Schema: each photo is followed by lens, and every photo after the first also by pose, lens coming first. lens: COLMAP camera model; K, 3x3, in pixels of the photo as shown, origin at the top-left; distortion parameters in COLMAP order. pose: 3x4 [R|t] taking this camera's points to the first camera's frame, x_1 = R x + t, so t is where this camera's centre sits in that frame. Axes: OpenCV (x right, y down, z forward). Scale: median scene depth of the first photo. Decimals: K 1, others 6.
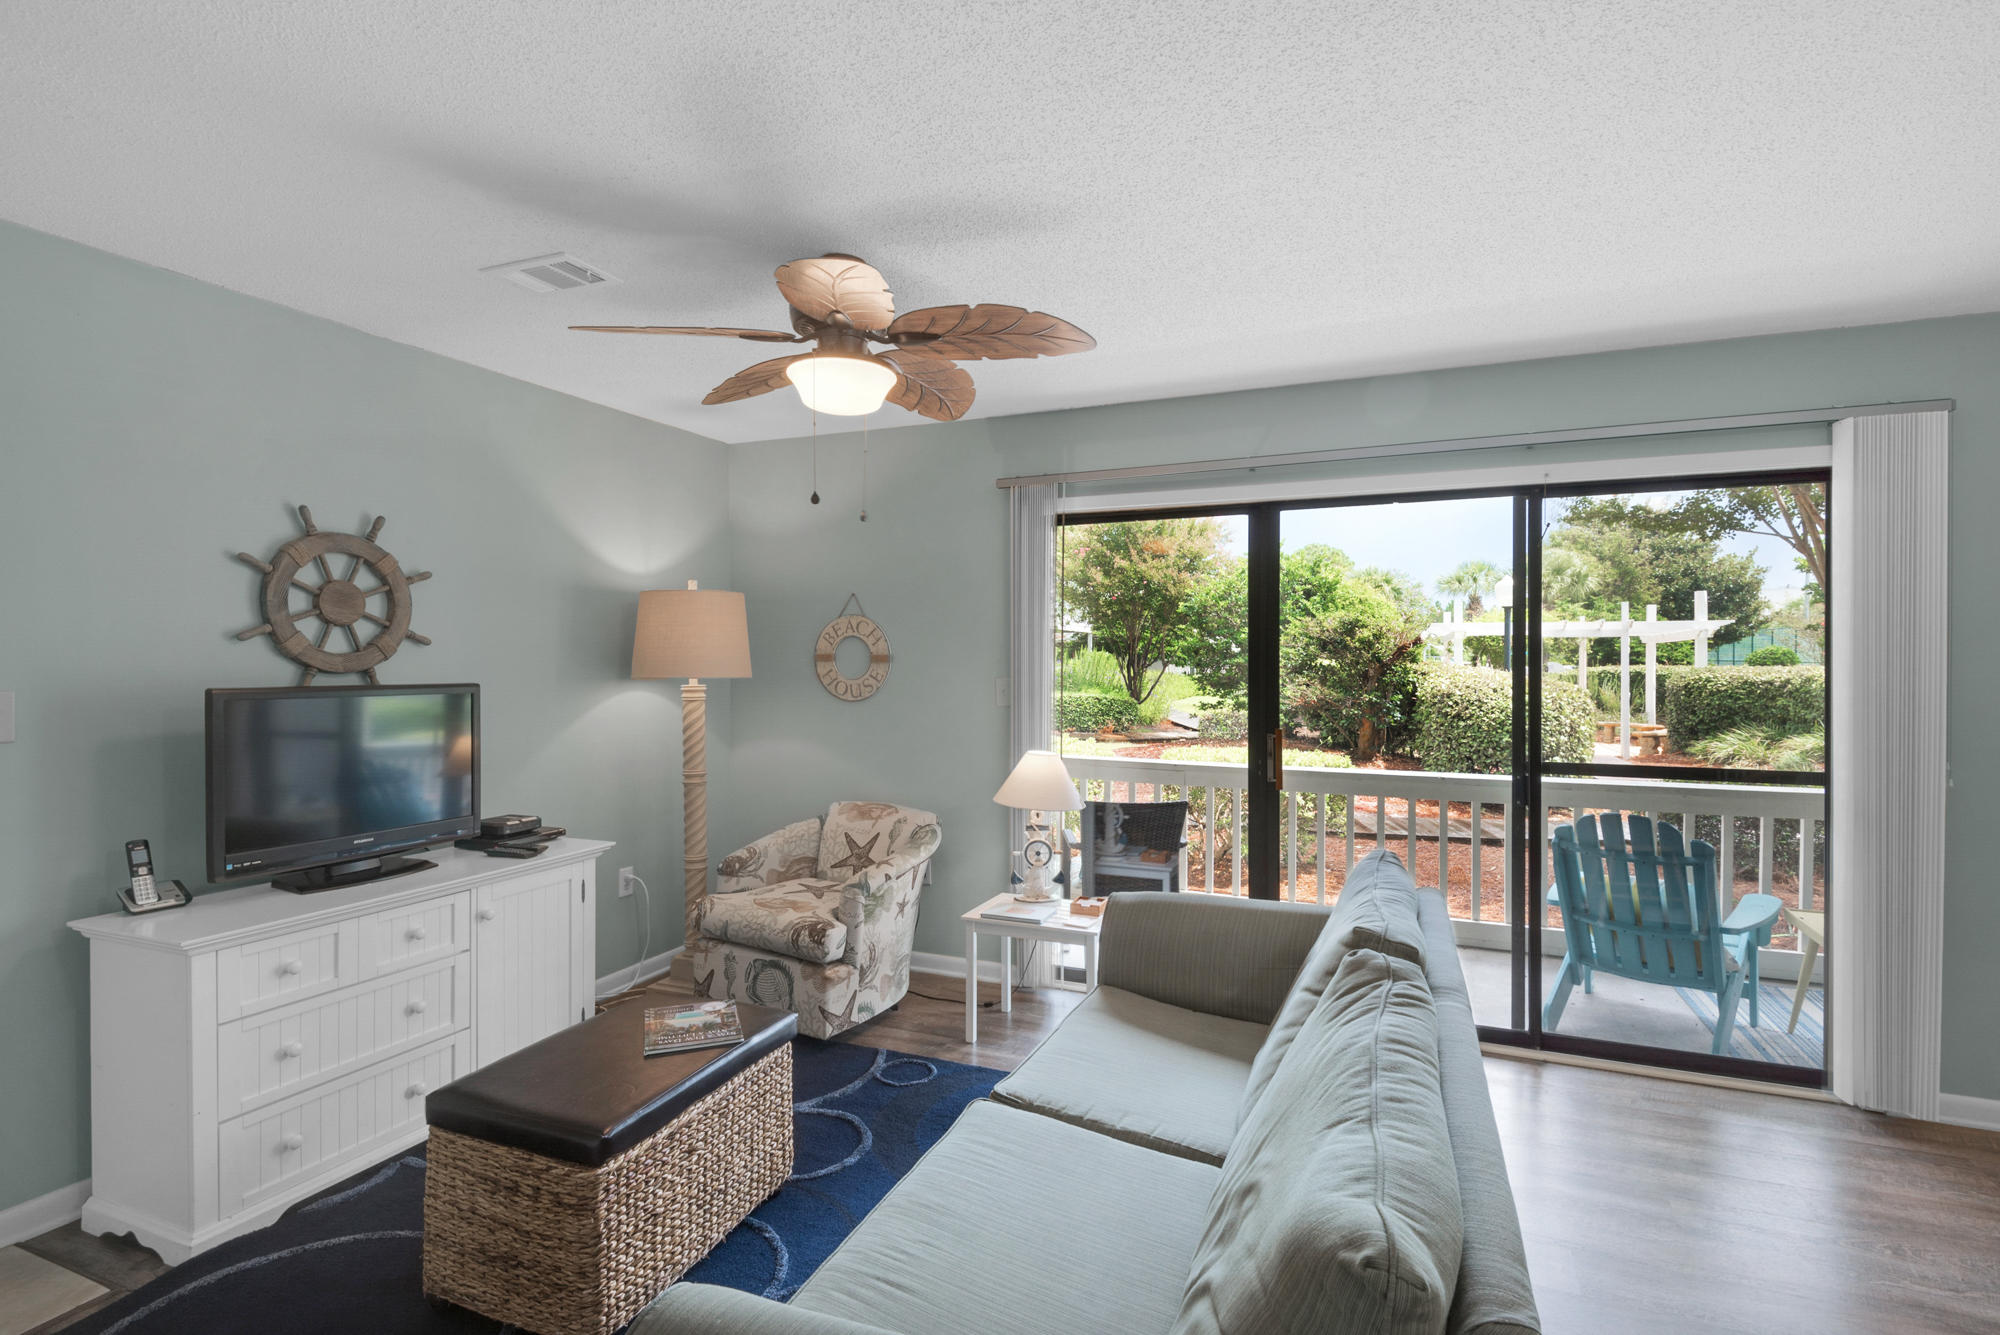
lens RADIAL K [[959.1, 0, 1004.4], [0, 959.1, 658.6], [0, 0, 1]] dist [0.019993, -0.019731]
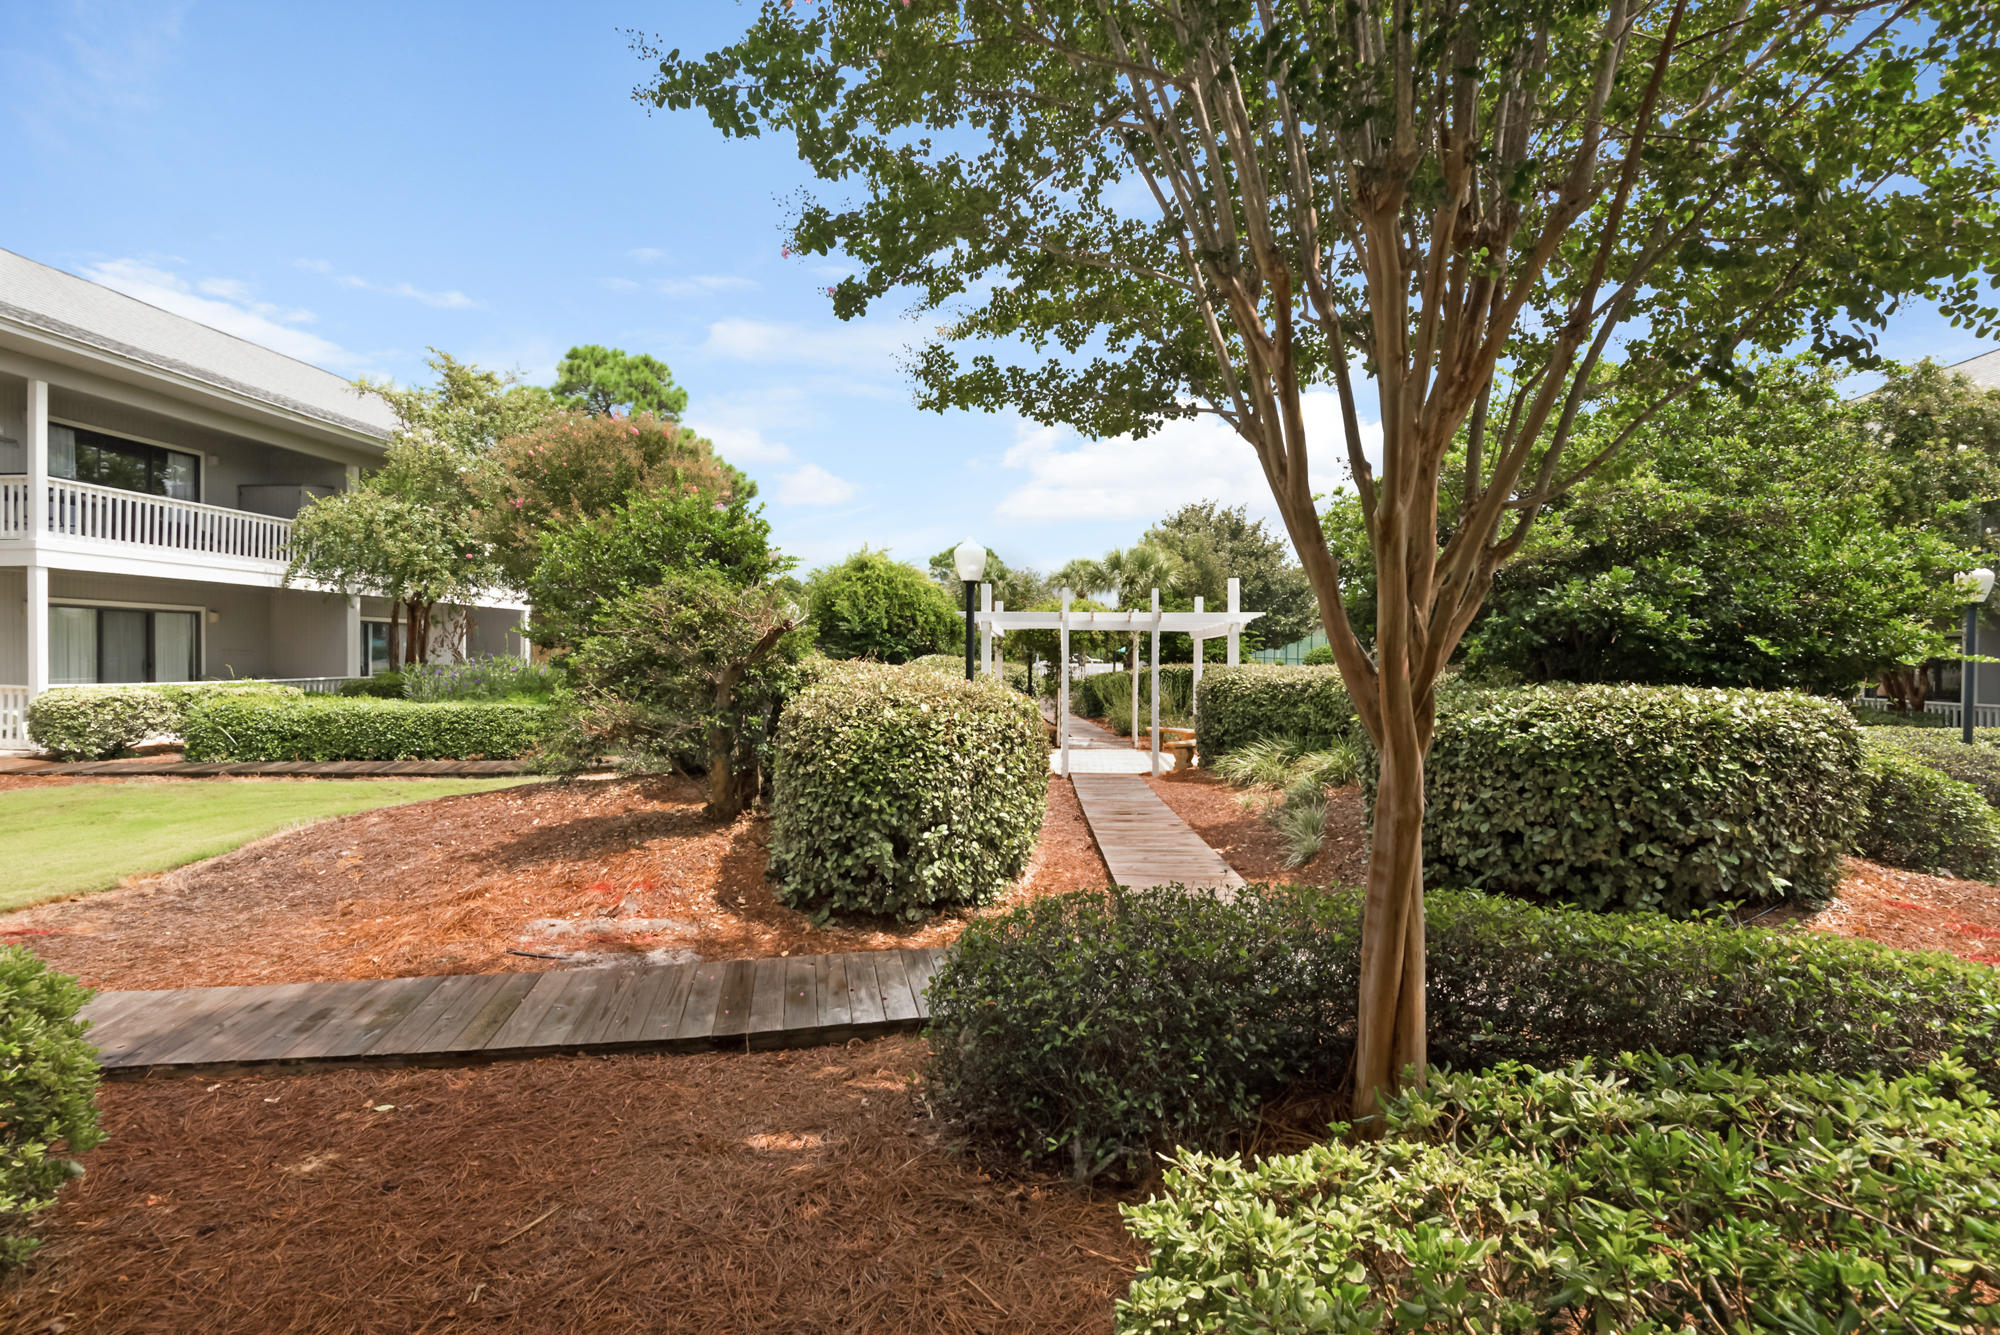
lens RADIAL K [[933.9, 0, 1000.0], [0, 933.9, 667.5], [0, 0, 1]] dist [0.018058, -0.017388]
pose [[0.947040, 0.000558, 0.321116, 1.113724], [-0.005031, 0.999902, 0.013099, 0.000386], [-0.321077, -0.014021, 0.946949, 1.191552]]
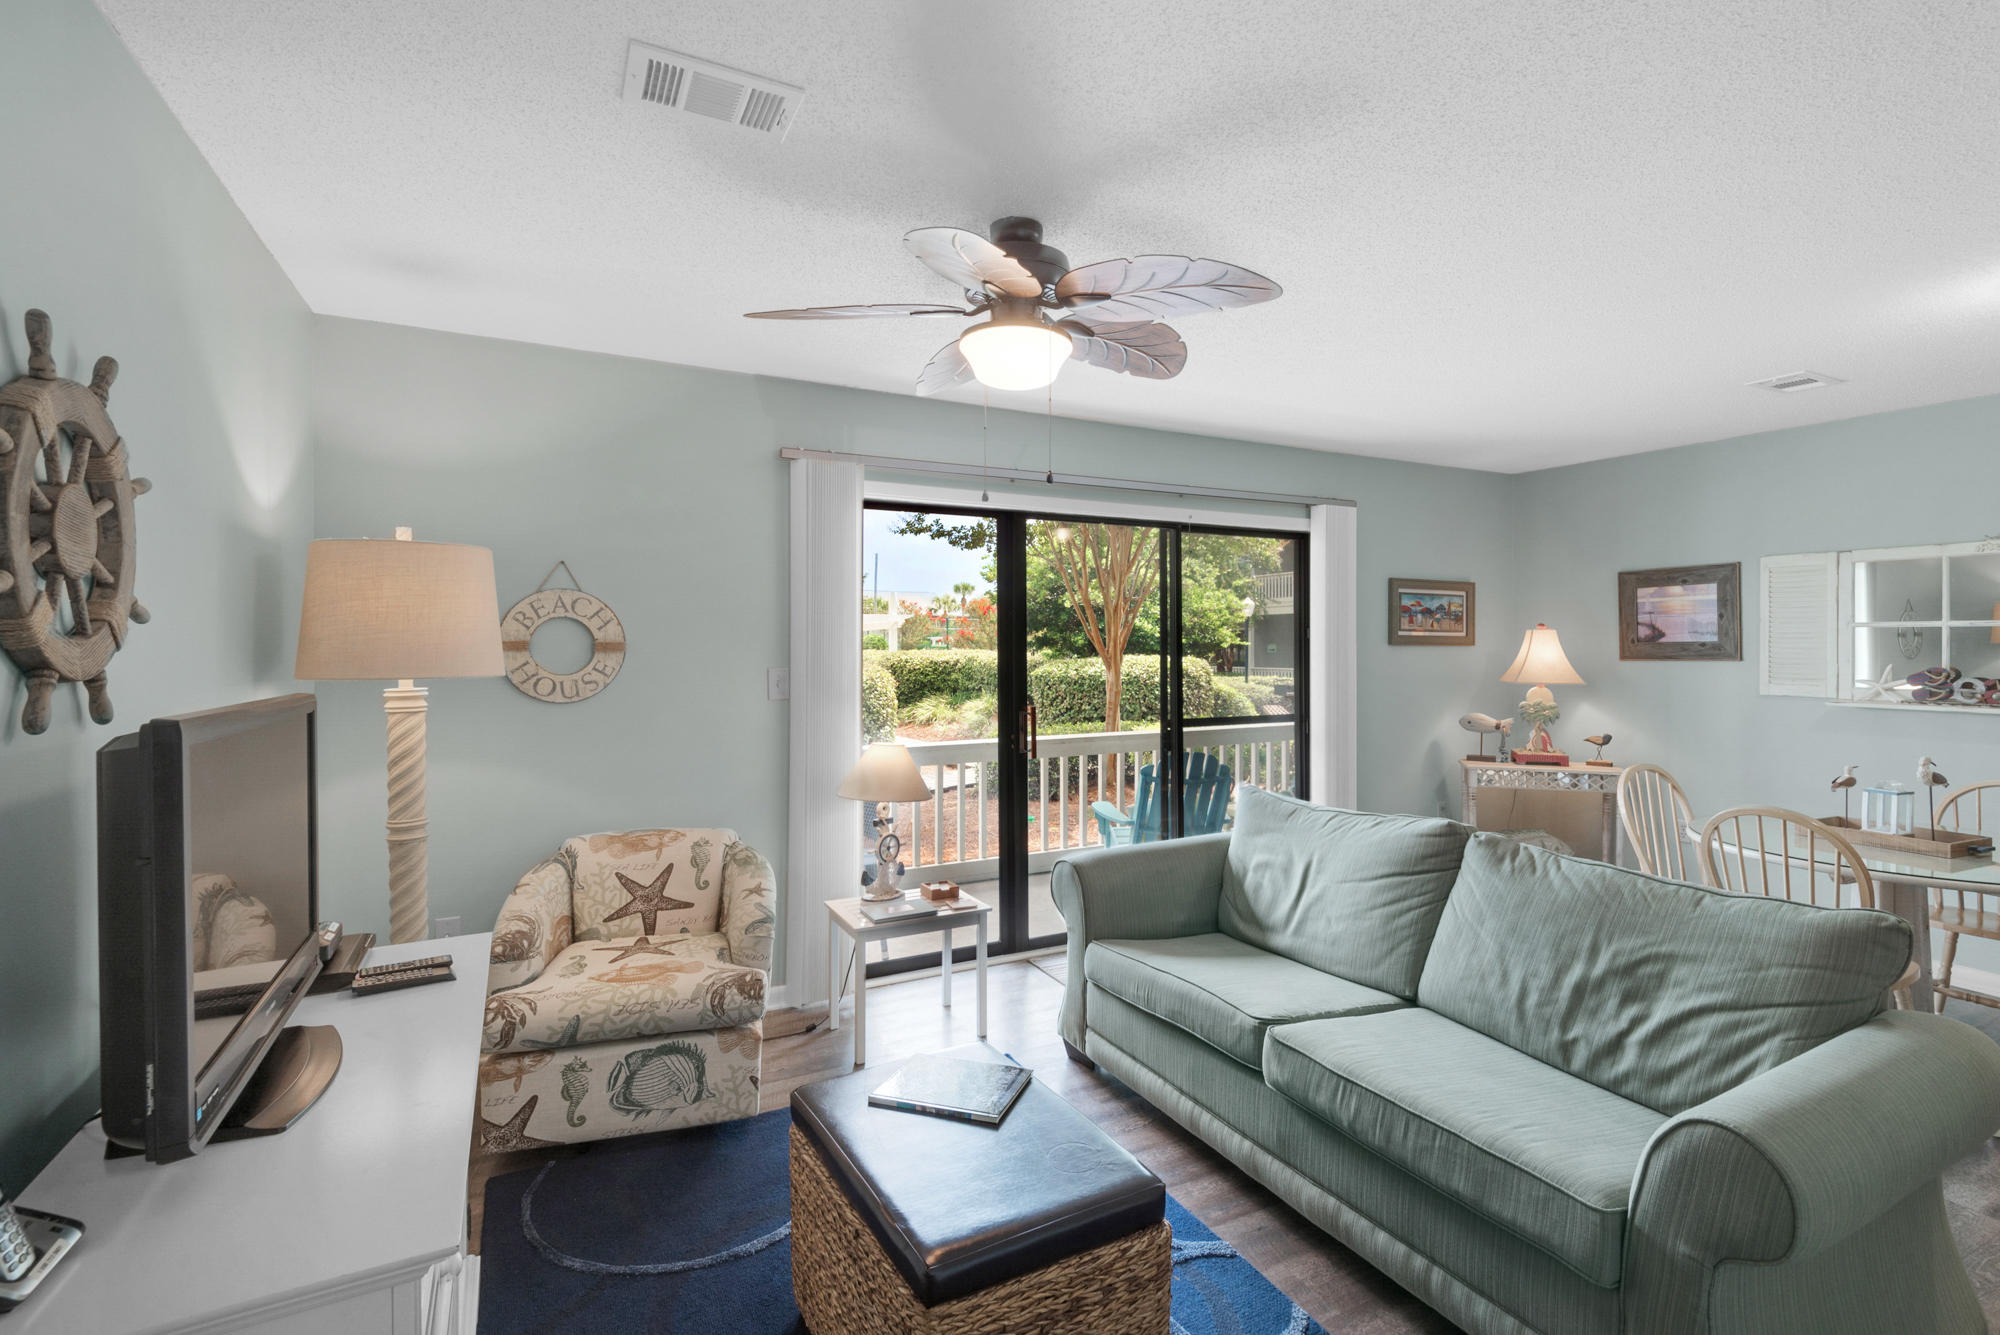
lens RADIAL K [[963.7, 0, 1034.3], [0, 963.7, 647.1], [0, 0, 1]] dist [0.033837, -0.001025]
pose [[0.619733, -0.002097, 0.784810, -0.649058], [-0.002420, 0.999987, 0.004582, -0.005352], [-0.784809, -0.004739, 0.619720, 0.287180]]
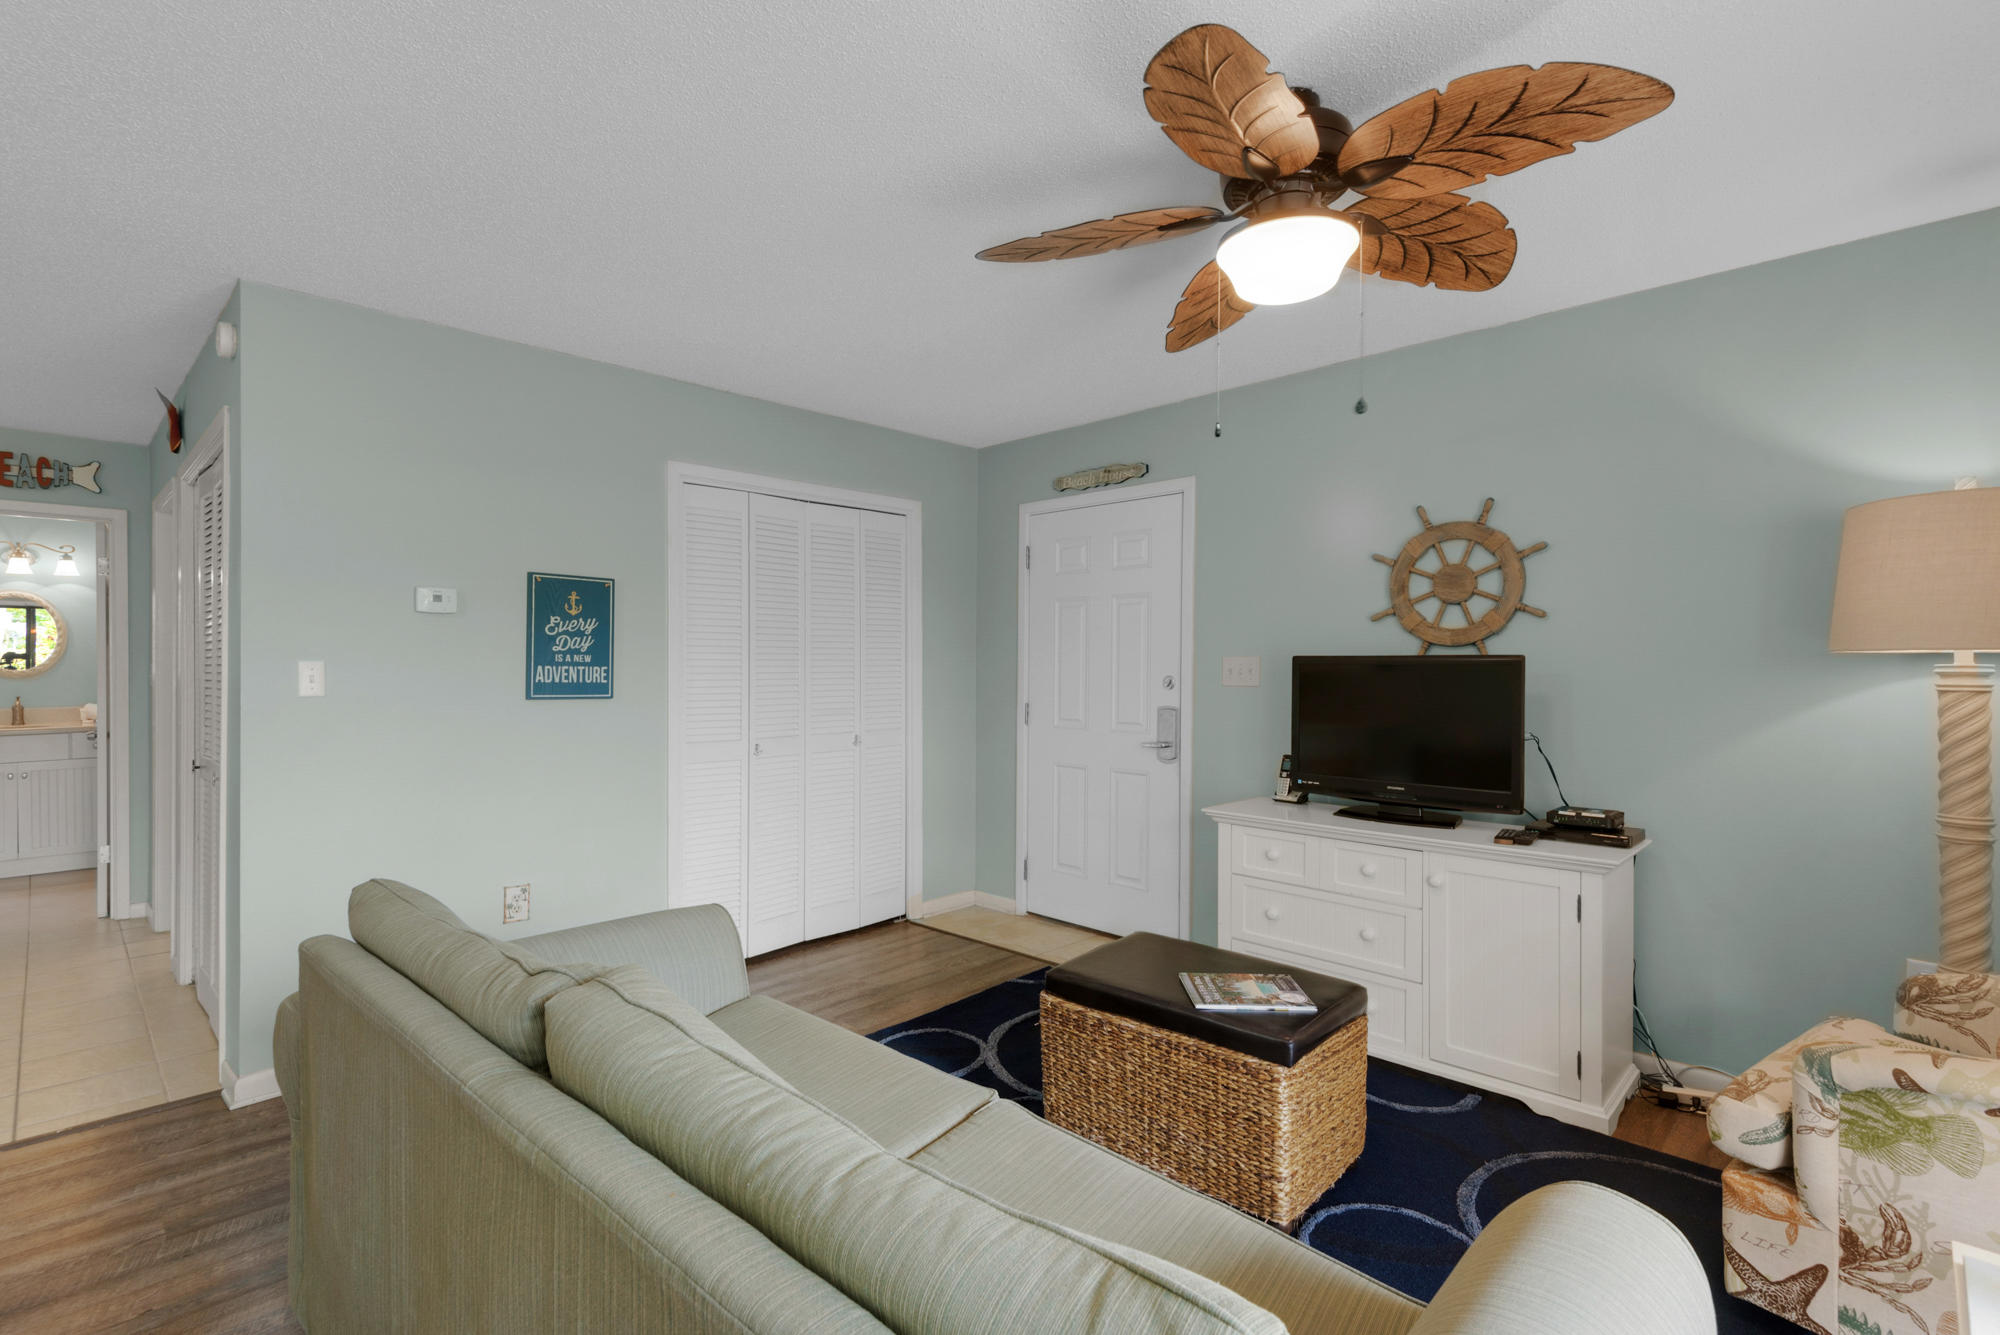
lens RADIAL K [[923.6, 0, 966.9], [0, 923.6, 671.7], [0, 0, 1]] dist [0.022576, -0.000308]
pose [[-0.370651, 0.006424, -0.928750, 0.452275], [0.003888, 0.999978, 0.005365, 0.031219], [0.928764, -0.001622, -0.370668, 0.739312]]
